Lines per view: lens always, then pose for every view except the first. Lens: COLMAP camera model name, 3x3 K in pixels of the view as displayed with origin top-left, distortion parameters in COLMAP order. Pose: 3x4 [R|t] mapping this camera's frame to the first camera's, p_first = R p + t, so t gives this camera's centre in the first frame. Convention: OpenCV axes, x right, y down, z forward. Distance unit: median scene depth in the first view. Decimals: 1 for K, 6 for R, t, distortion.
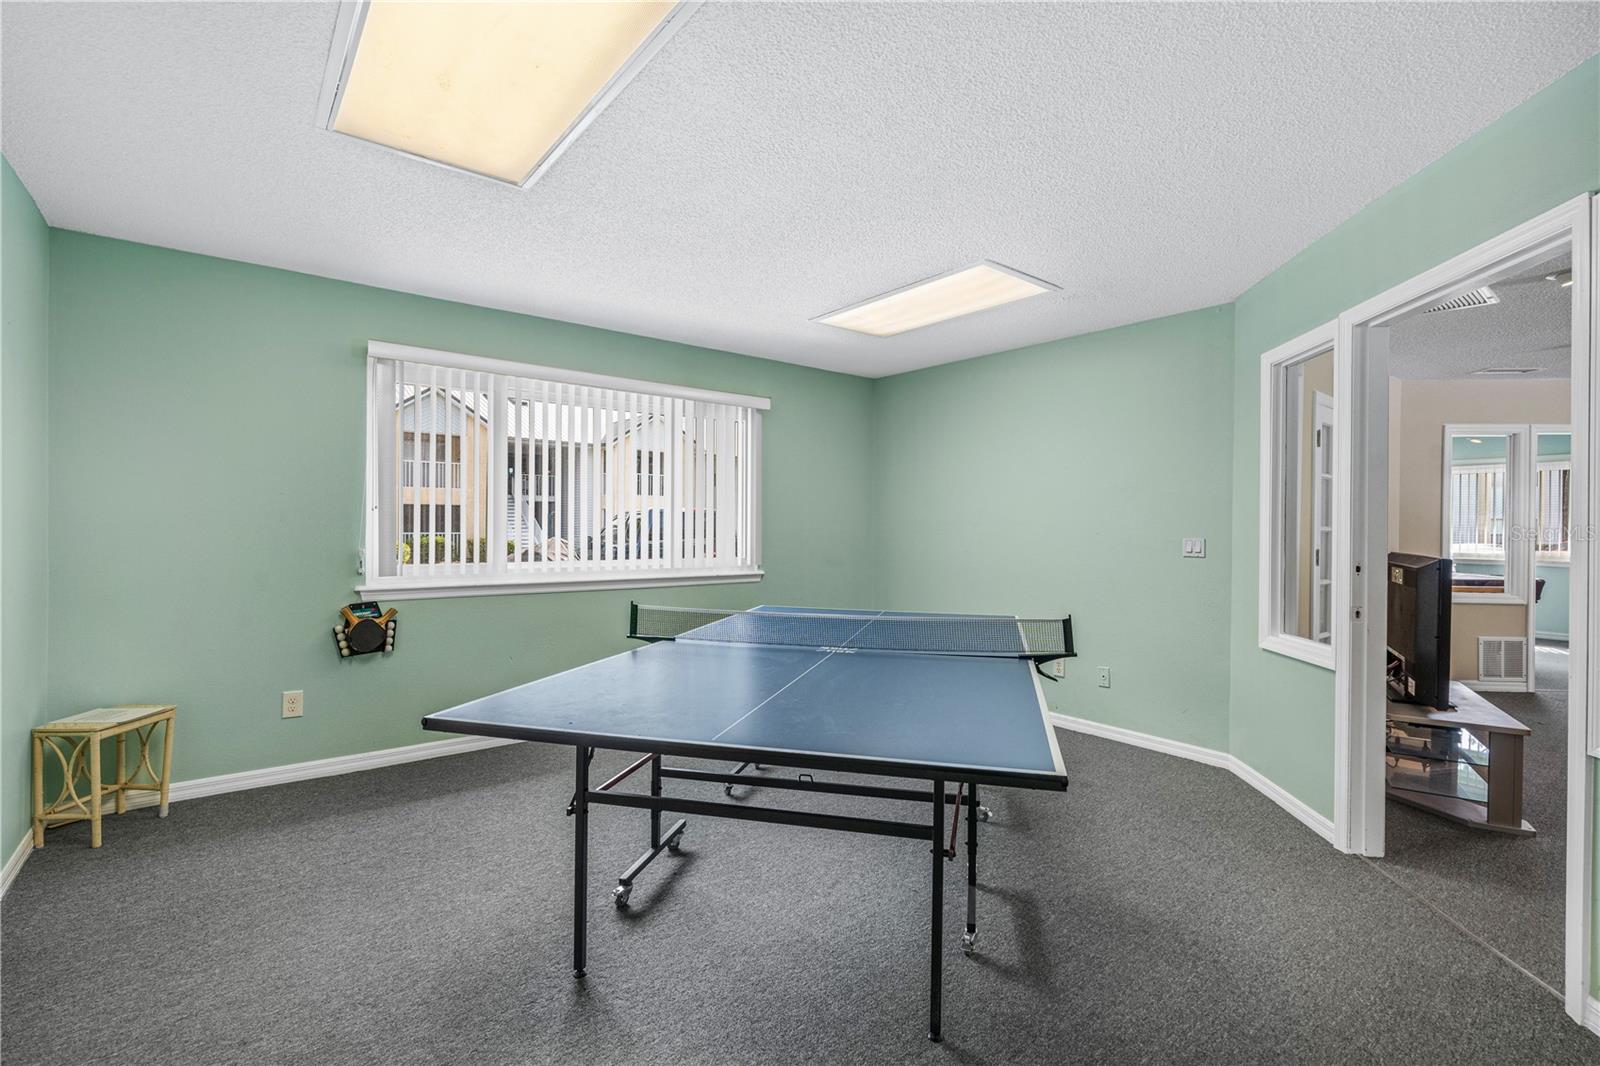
lens RADIAL K [[756.0, 0, 800.0], [0, 756.0, 533.0], [0, 0, 1]] dist [-0.002386, -0.000344]
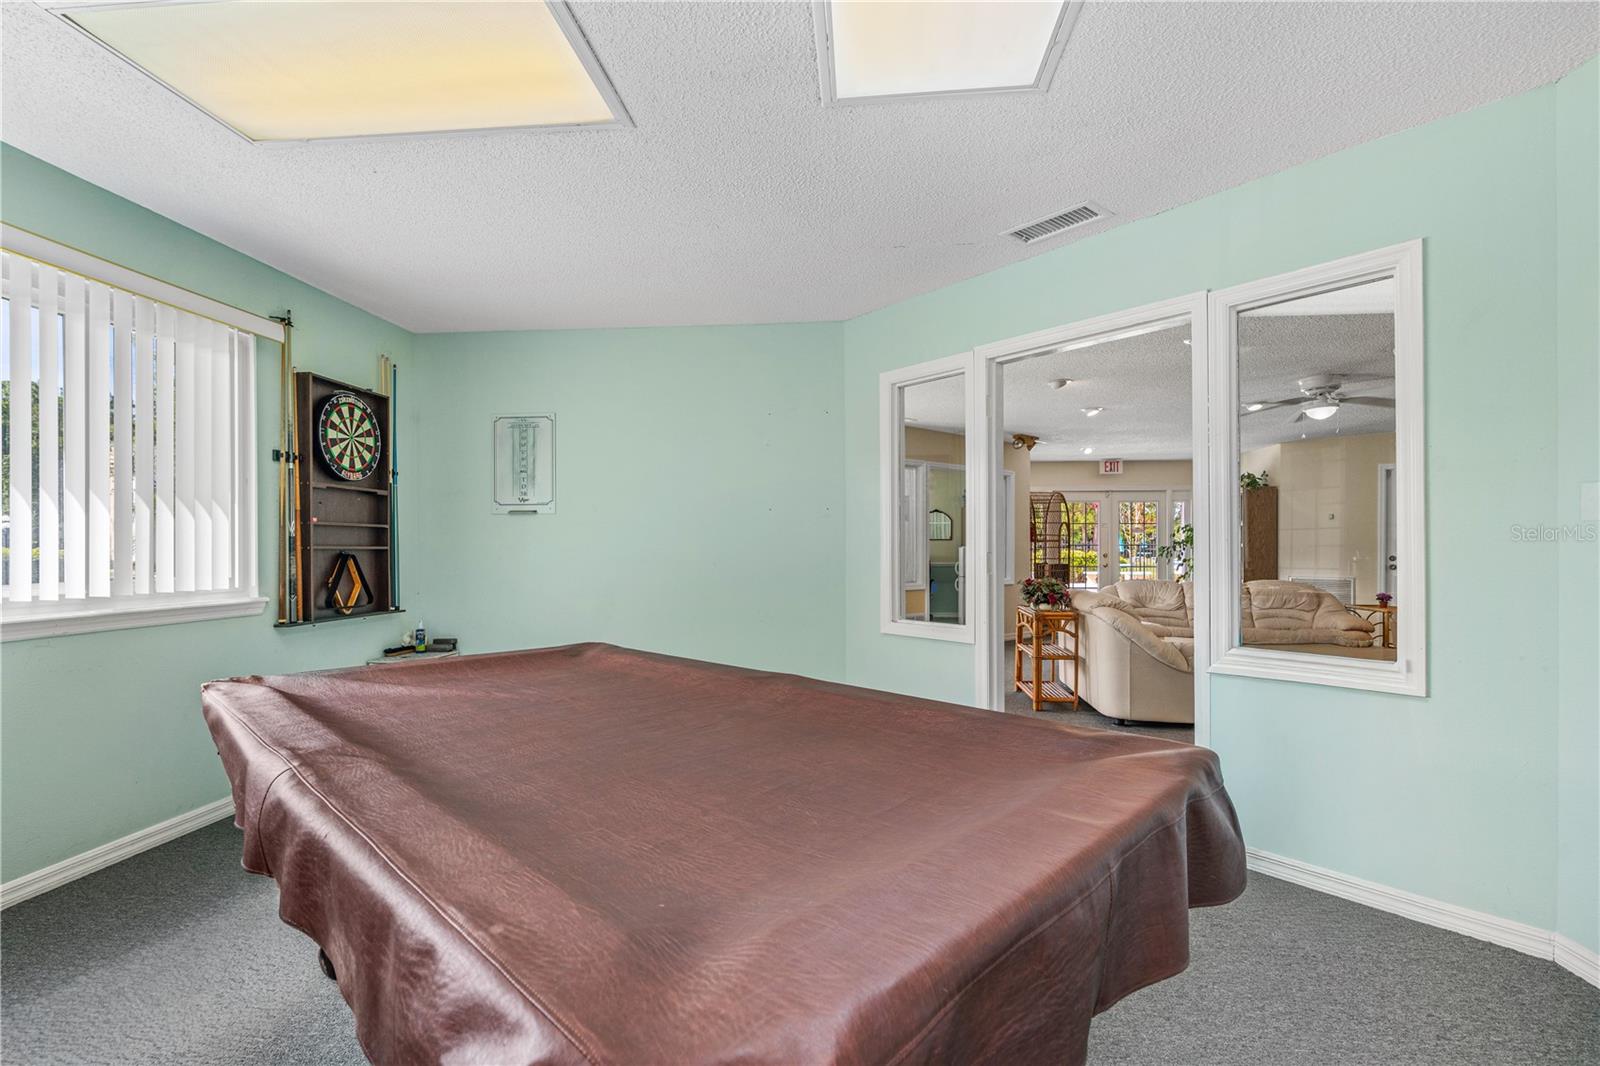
lens RADIAL K [[756.0, 0, 800.0], [0, 756.0, 533.0], [0, 0, 1]] dist [-0.002386, -0.000344]
pose [[0.709856, 0.000722, 0.704347, -0.246728], [0.013198, 0.999810, -0.014326, 0.015382], [-0.704224, 0.019465, 0.709711, 0.260183]]
